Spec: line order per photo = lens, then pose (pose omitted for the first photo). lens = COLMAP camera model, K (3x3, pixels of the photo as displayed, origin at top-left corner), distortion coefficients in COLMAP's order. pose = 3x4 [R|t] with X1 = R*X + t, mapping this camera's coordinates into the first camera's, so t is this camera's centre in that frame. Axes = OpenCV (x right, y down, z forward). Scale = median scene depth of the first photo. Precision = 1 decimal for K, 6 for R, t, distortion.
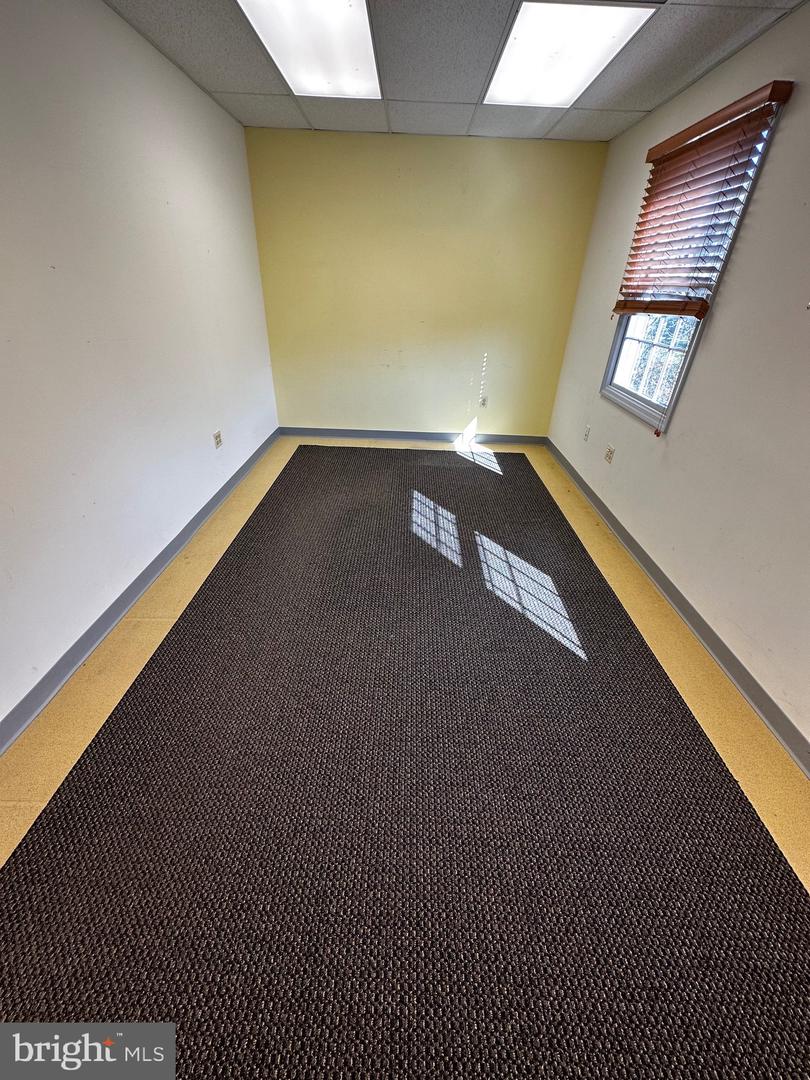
lens RADIAL K [[429.4, 0, 406.2], [0, 429.4, 539.5], [0, 0, 1]] dist [0.002711, -0.000206]
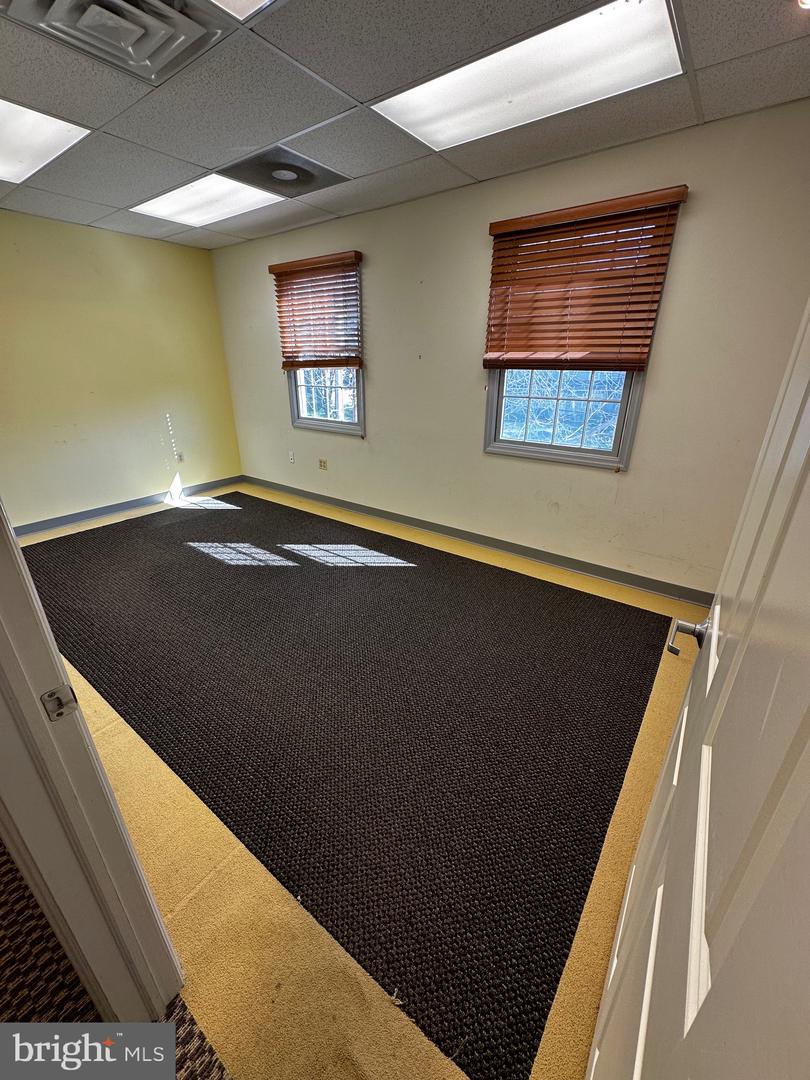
lens RADIAL K [[429.4, 0, 408.6], [0, 429.4, 535.0], [0, 0, 1]] dist [0.002711, -0.000206]
pose [[0.582710, -0.343029, 0.736736, -0.505099], [0.437127, 0.896538, 0.071696, 0.031377], [-0.685105, 0.280269, 0.672369, -0.065385]]
